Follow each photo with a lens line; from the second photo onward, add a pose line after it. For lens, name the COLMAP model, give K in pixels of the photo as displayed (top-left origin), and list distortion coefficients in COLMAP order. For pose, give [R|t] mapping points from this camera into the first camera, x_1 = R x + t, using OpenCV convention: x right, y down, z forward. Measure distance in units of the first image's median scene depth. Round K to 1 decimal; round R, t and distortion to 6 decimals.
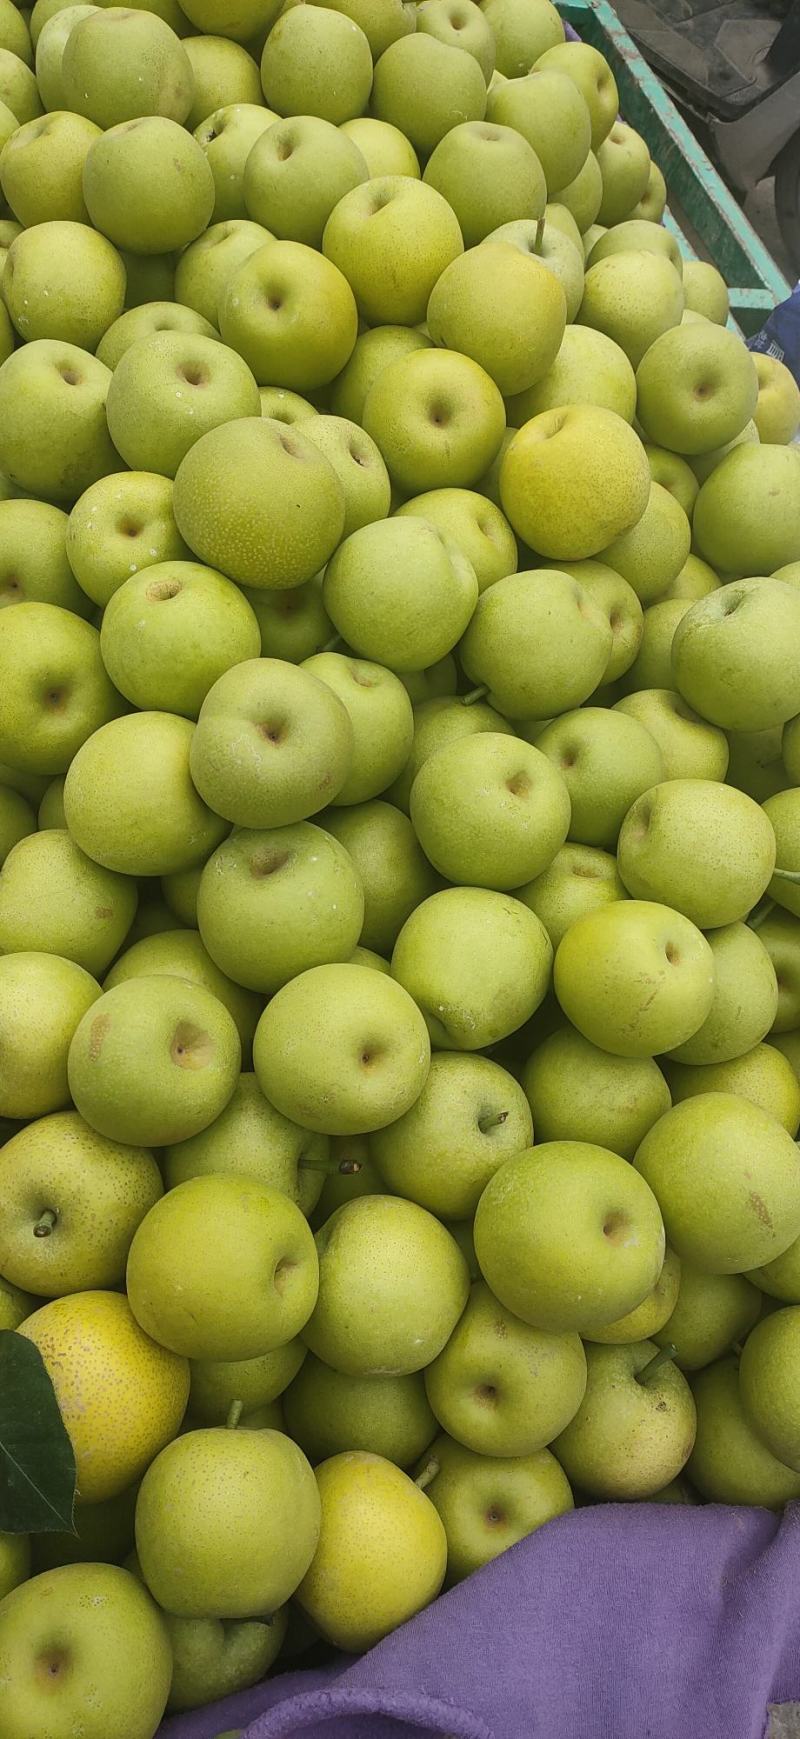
lens RADIAL K [[1304.1, 0, 404.8], [0, 1304.1, 874.8], [0, 0, 1]] dist [0.052336, -0.059719]
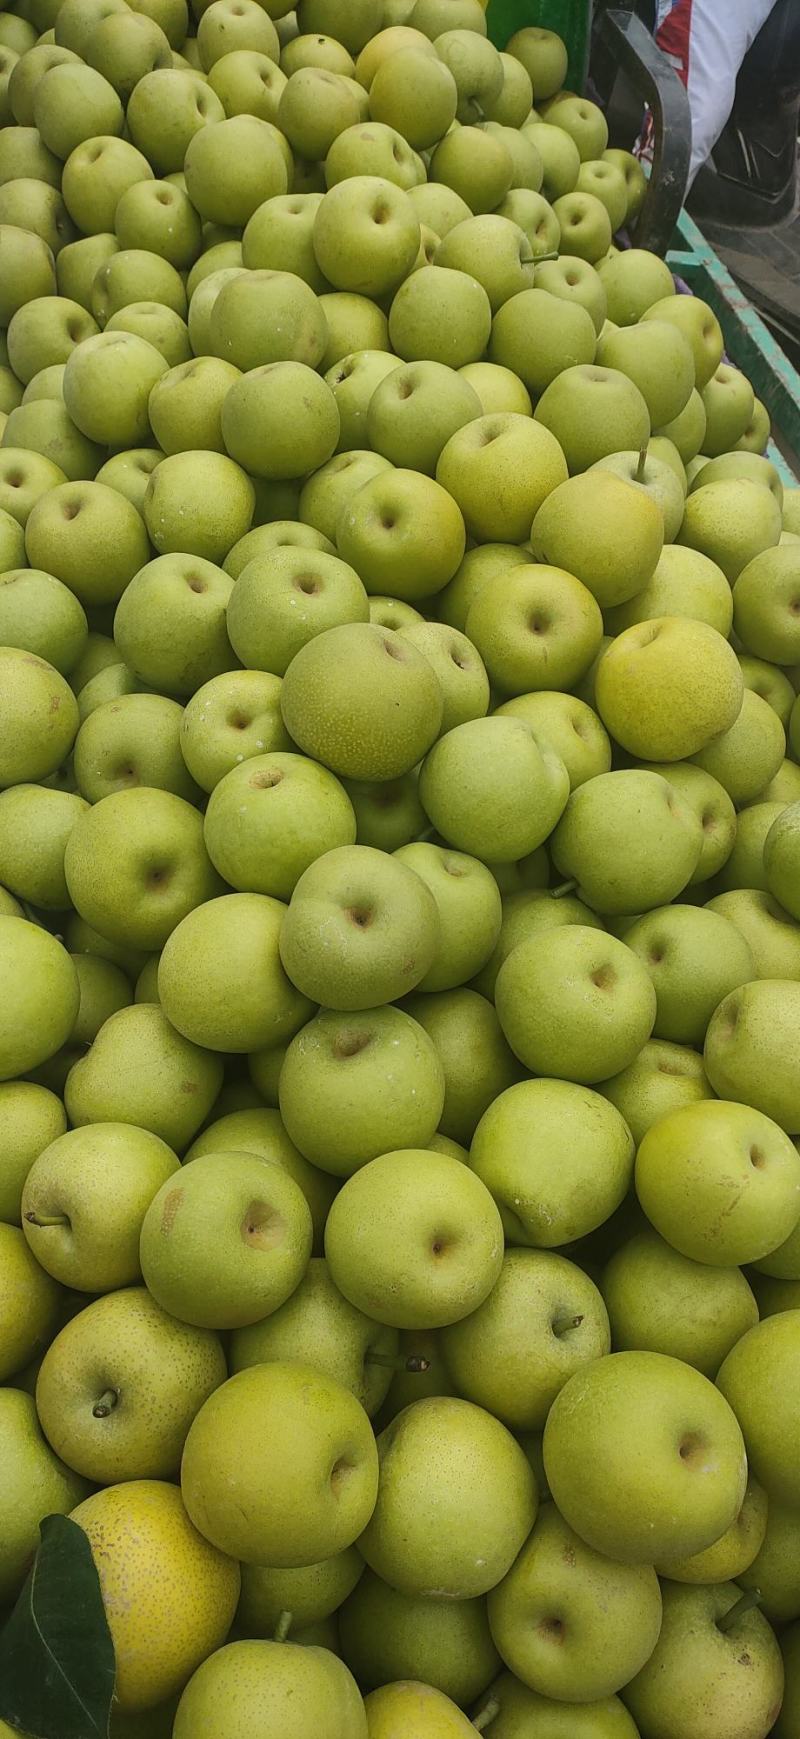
lens RADIAL K [[1304.1, 0, 404.8], [0, 1304.1, 874.8], [0, 0, 1]] dist [0.052336, -0.059719]
pose [[0.995644, 0.033275, -0.087097, 0.020111], [-0.045732, 0.988346, -0.145190, 0.005571], [0.081251, 0.148541, 0.985563, -0.013375]]
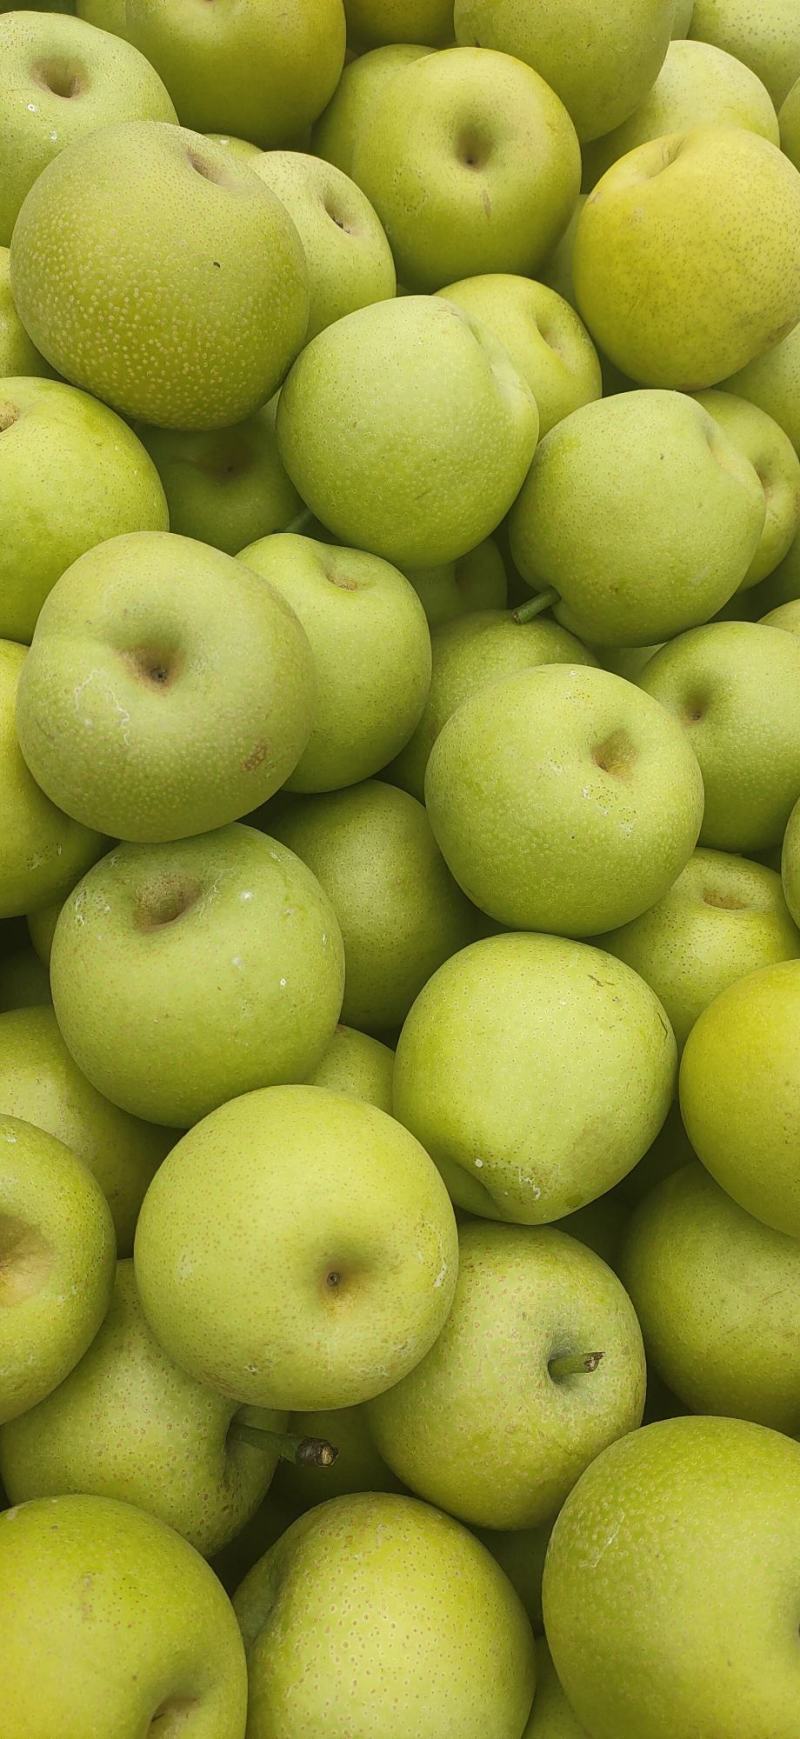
lens RADIAL K [[1304.1, 0, 404.8], [0, 1304.1, 874.8], [0, 0, 1]] dist [0.052336, -0.059719]
pose [[0.998712, -0.011551, -0.049396, 0.024079], [0.013059, 0.999455, 0.030316, -0.034888], [0.049019, -0.030922, 0.998319, 0.425238]]
